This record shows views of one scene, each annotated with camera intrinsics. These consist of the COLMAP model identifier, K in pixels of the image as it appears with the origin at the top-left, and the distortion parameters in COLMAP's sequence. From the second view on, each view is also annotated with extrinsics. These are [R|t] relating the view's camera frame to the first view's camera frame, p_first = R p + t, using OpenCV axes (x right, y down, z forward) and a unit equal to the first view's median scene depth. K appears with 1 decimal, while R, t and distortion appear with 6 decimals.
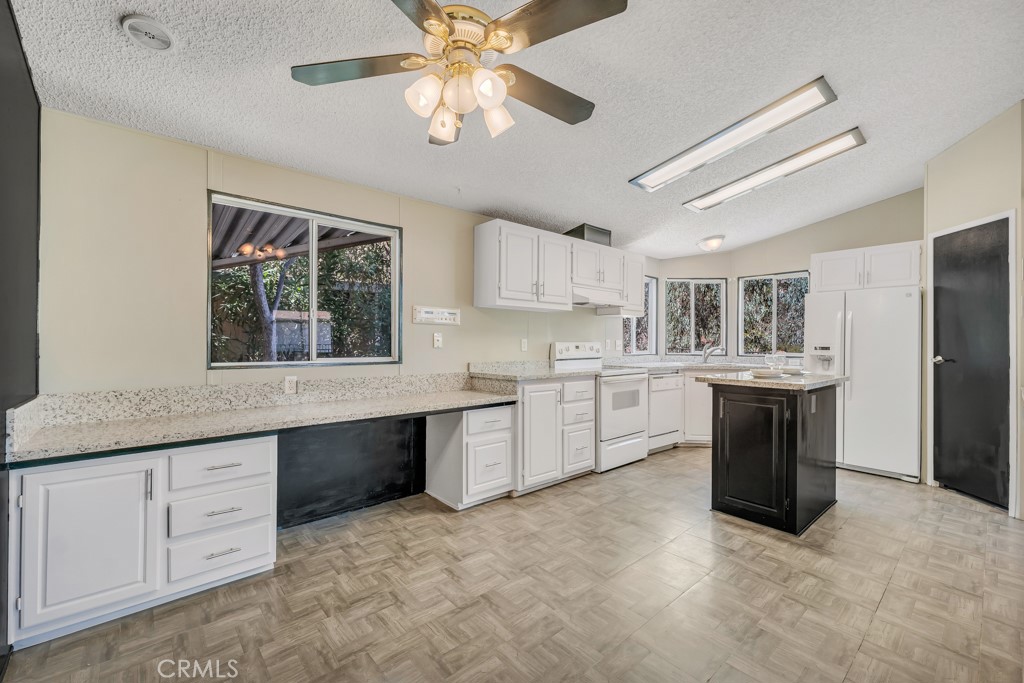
lens RADIAL K [[427.1, 0, 505.8], [0, 427.1, 341.3], [0, 0, 1]] dist [0.007785, 0.000018]
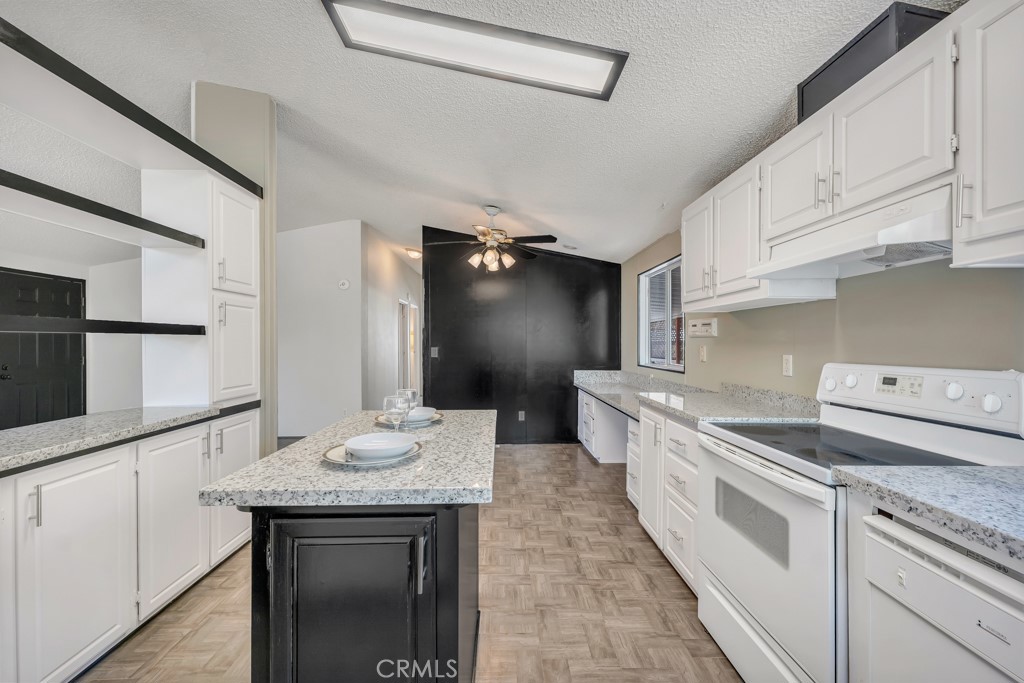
lens RADIAL K [[427.1, 0, 507.8], [0, 427.1, 342.5], [0, 0, 1]] dist [0.007785, 0.000018]
pose [[-0.644298, -0.006694, -0.764746, 0.835514], [-0.004086, 0.999978, -0.005311, -0.020273], [0.764764, -0.000297, -0.644311, 1.268657]]
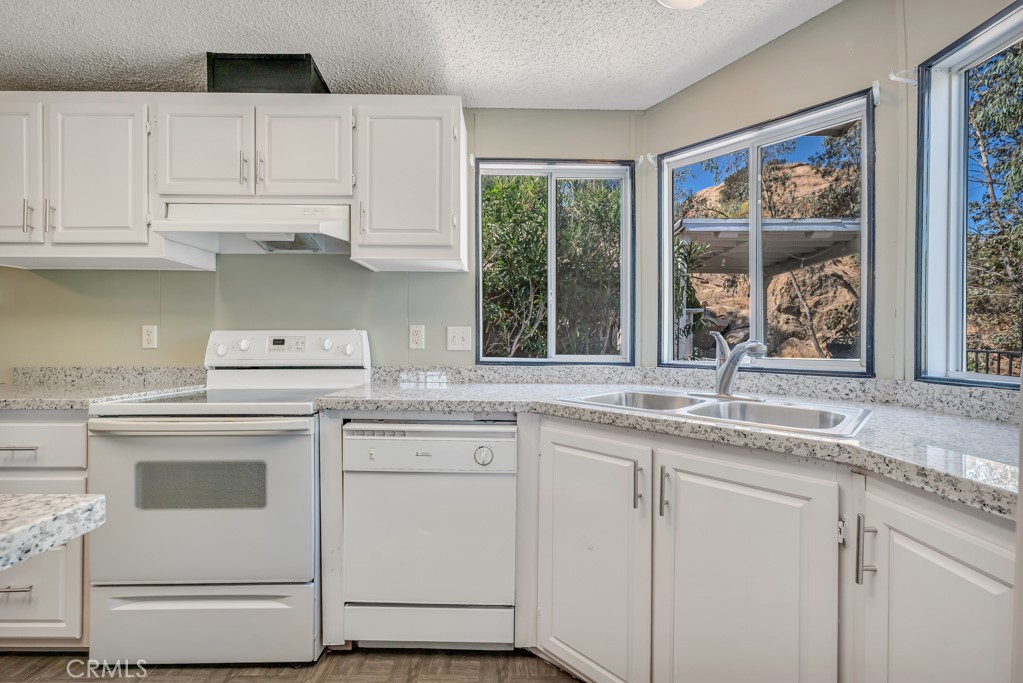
lens RADIAL K [[426.7, 0, 518.5], [0, 426.7, 343.9], [0, 0, 1]] dist [0.007785, 0.000018]
pose [[0.756957, 0.000727, -0.653465, 0.844759], [0.004025, 0.999975, 0.005774, 0.018464], [0.653453, -0.007001, 0.756935, 1.053835]]
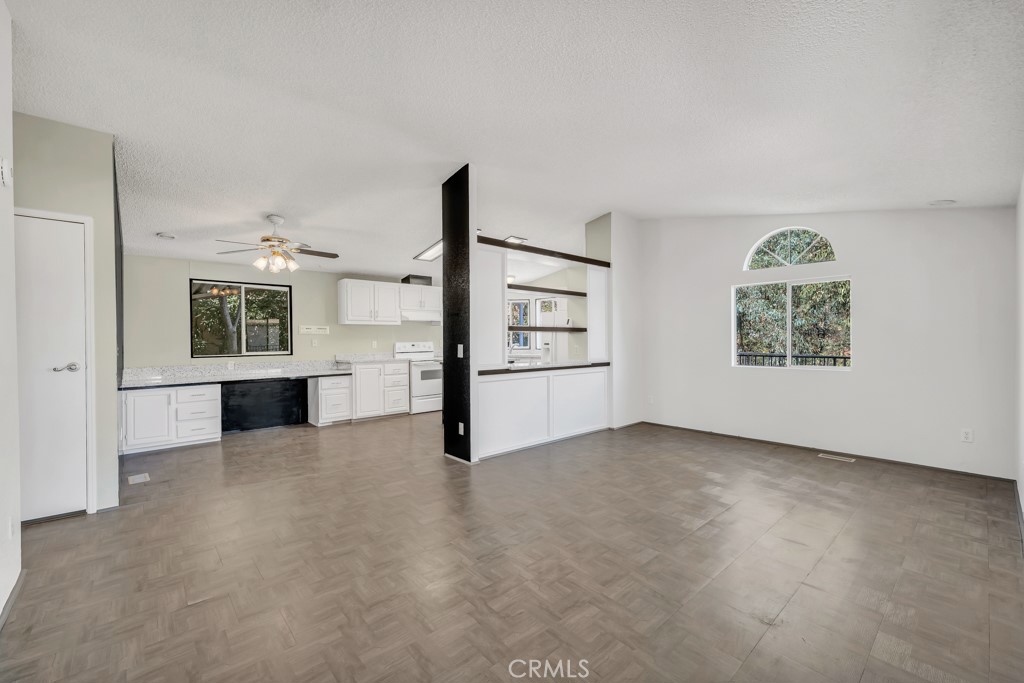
lens RADIAL K [[427.1, 0, 507.5], [0, 427.1, 353.4], [0, 0, 1]] dist [0.007785, 0.000018]
pose [[0.999952, -0.009836, 0.000095, 0.695717], [0.009824, 0.999155, 0.039908, -0.023158], [-0.000487, -0.039905, 0.999203, -0.903557]]
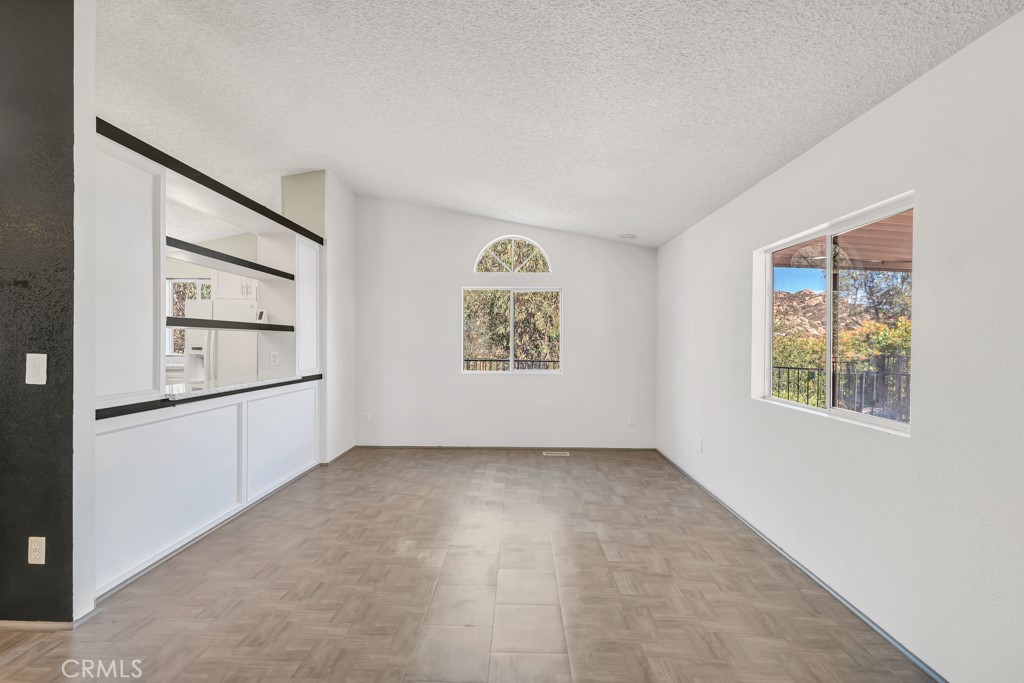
lens RADIAL K [[427.1, 0, 515.6], [0, 427.1, 344.7], [0, 0, 1]] dist [0.007785, 0.000018]
pose [[0.672796, -0.005572, 0.739807, 0.562735], [-0.008312, 0.999852, 0.015090, -0.024446], [-0.739781, -0.016301, 0.672650, -0.465417]]
